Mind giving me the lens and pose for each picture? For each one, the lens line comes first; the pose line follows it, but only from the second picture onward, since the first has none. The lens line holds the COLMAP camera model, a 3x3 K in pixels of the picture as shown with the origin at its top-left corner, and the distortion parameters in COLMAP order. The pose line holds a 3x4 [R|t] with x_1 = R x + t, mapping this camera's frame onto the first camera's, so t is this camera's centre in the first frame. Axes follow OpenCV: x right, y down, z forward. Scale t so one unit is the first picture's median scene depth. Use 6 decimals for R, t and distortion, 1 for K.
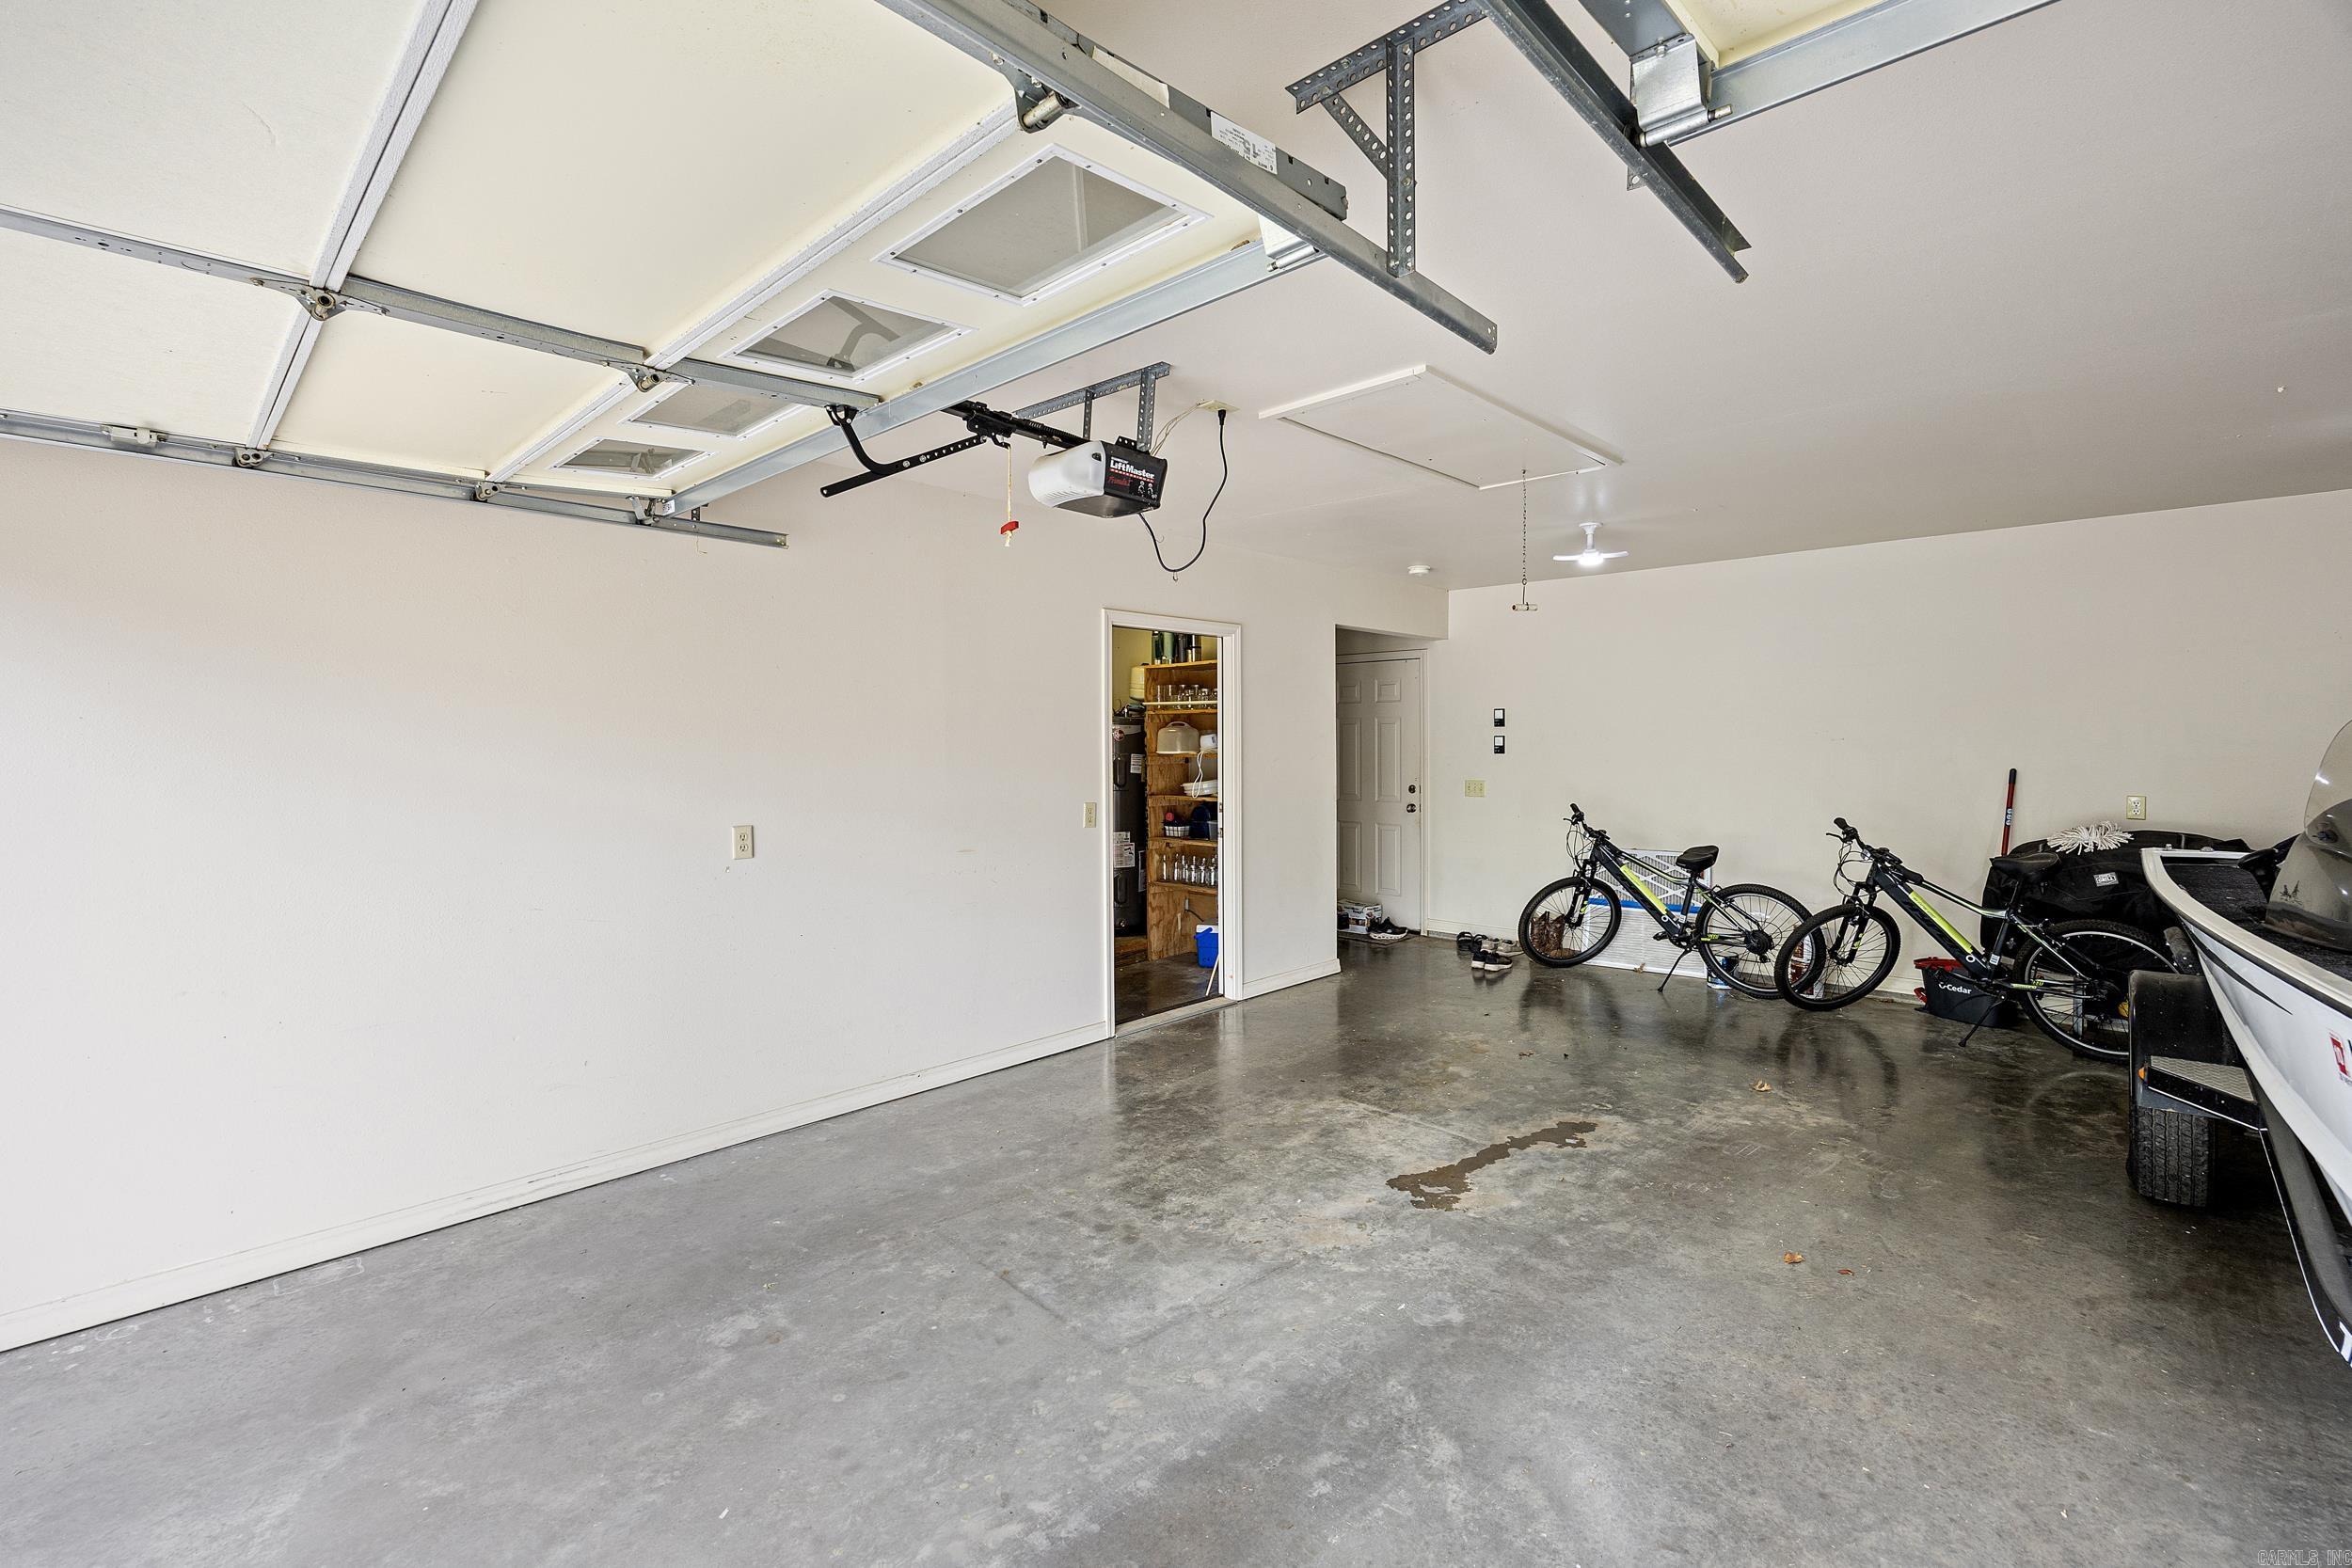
lens RADIAL K [[1047.3, 0, 1244.2], [0, 1047.3, 752.1], [0, 0, 1]] dist [-0.018504, 0.002143]
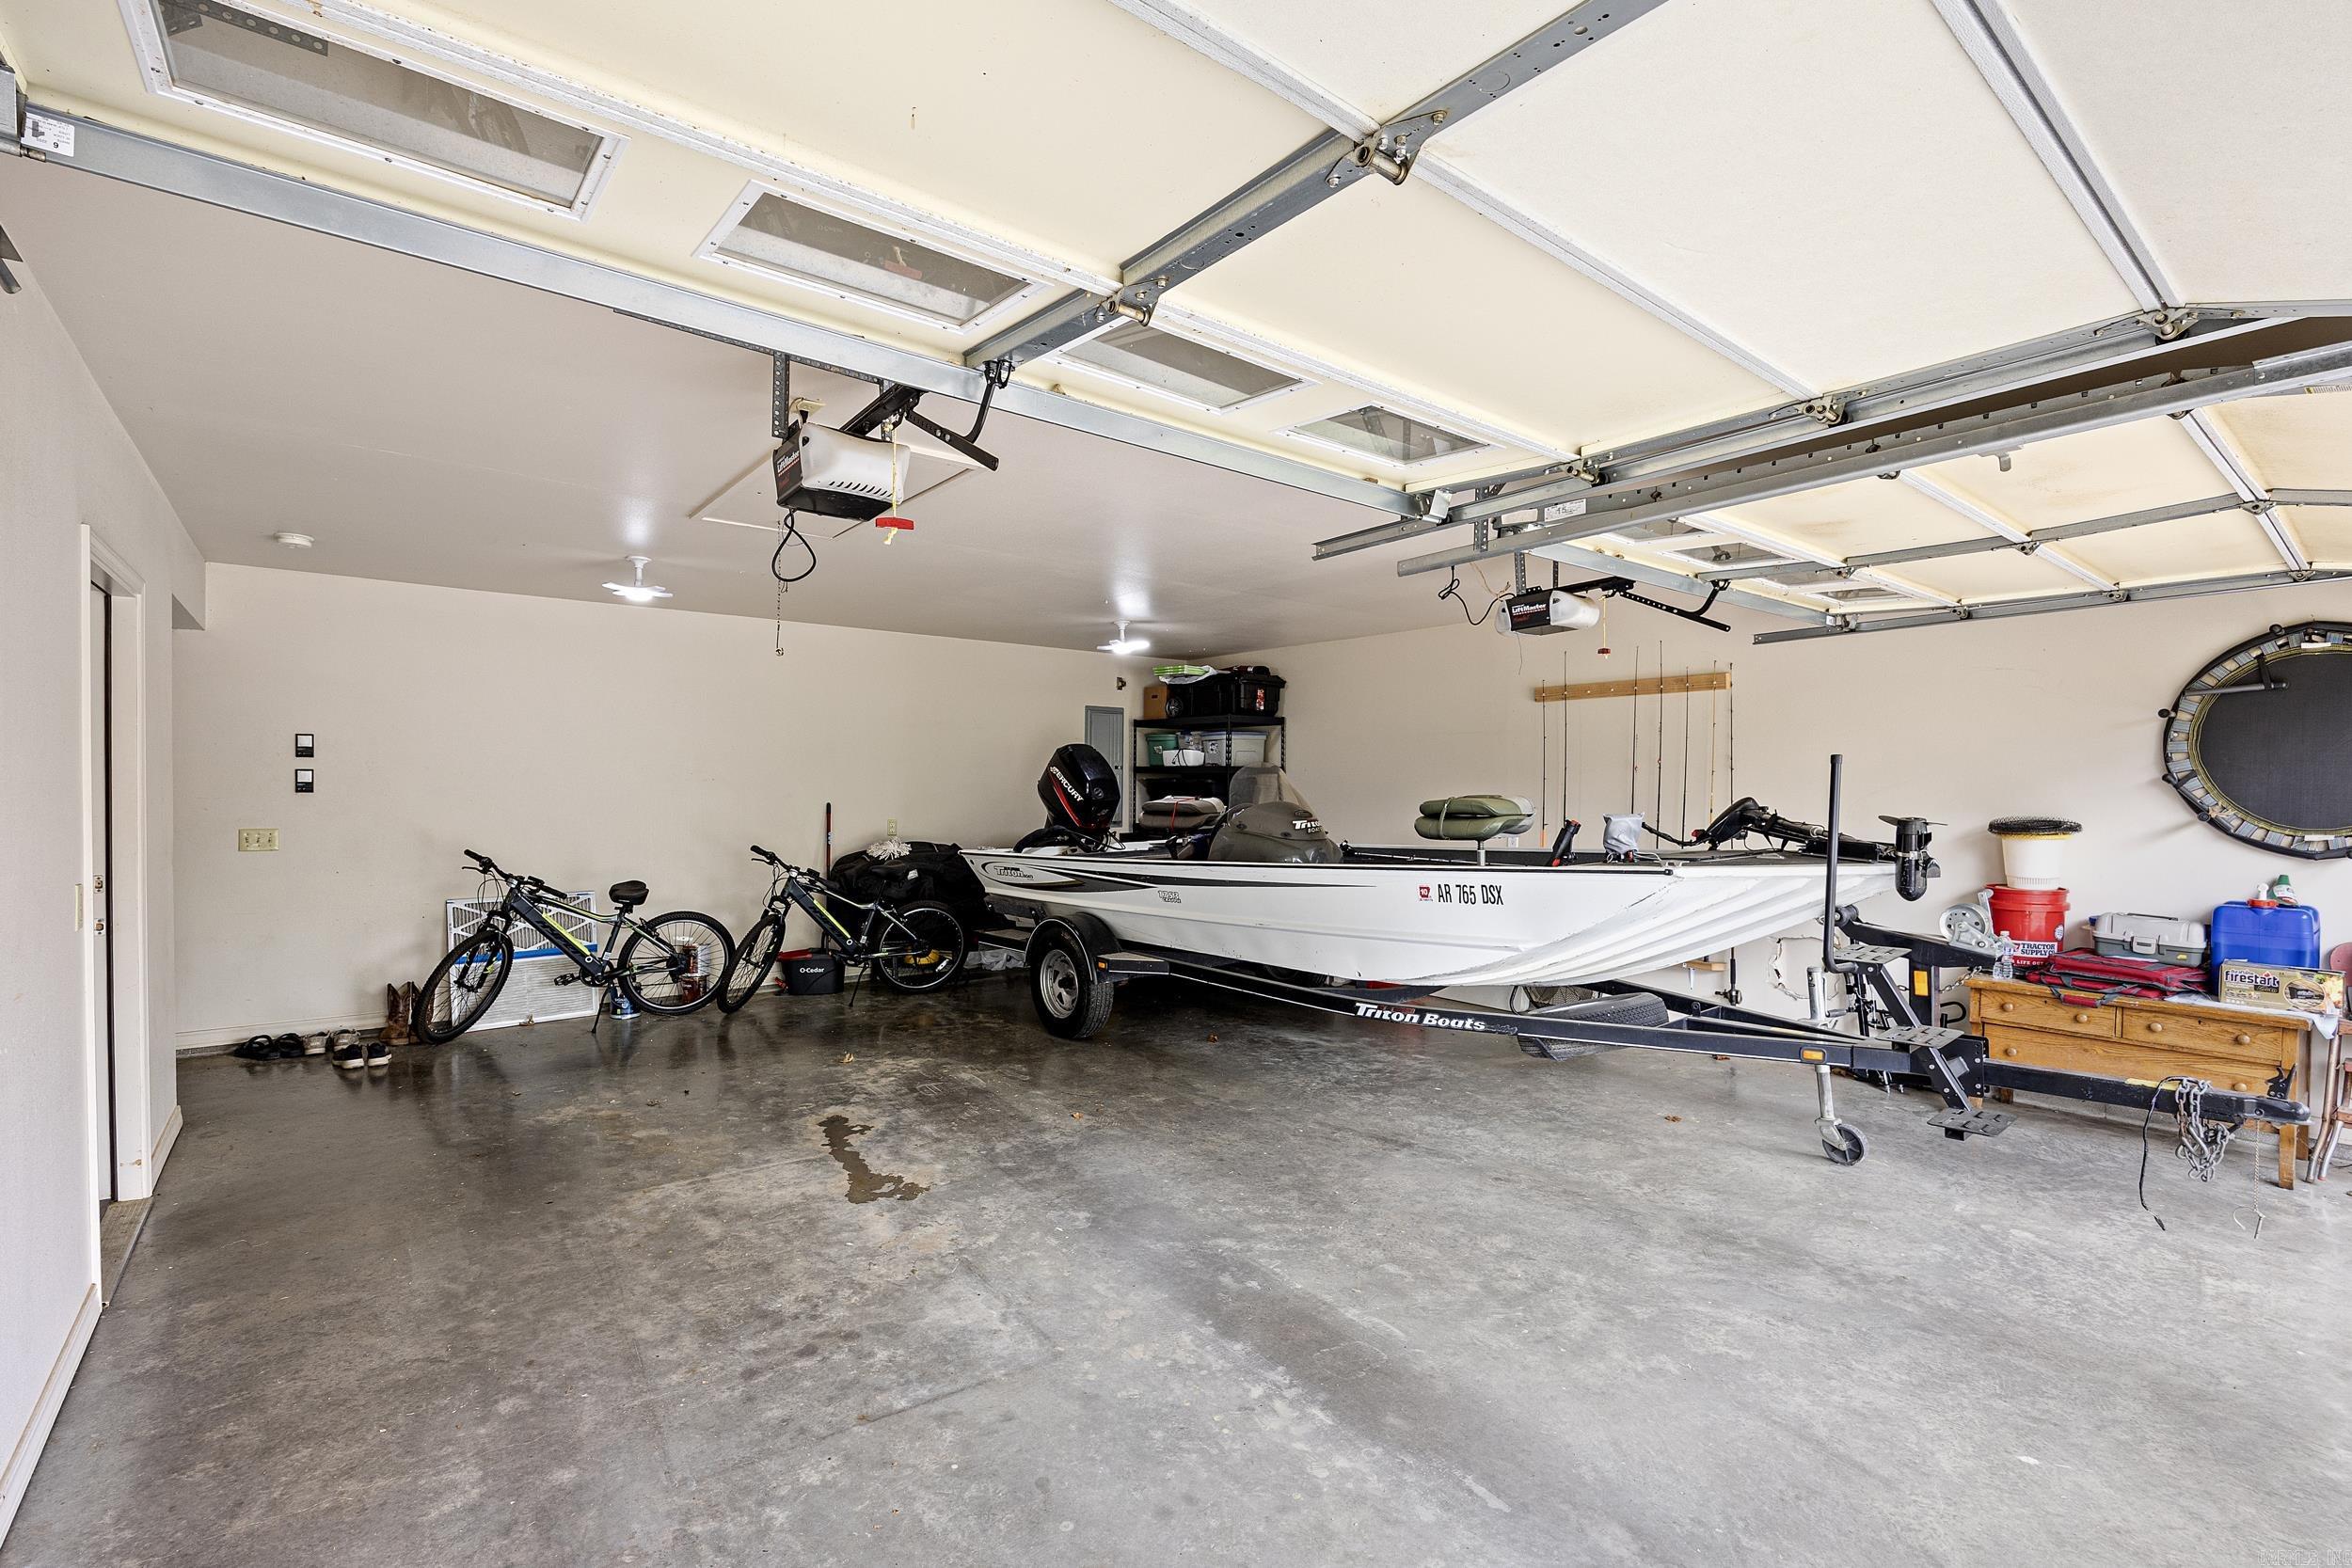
lens RADIAL K [[1047.3, 0, 1180.6], [0, 1047.3, 788.9], [0, 0, 1]] dist [-0.018504, 0.002143]
pose [[0.144041, 0.002129, 0.989569, -0.785196], [0.002373, 0.999994, -0.002497, 0.004082], [-0.989569, 0.002707, 0.144035, 0.493074]]
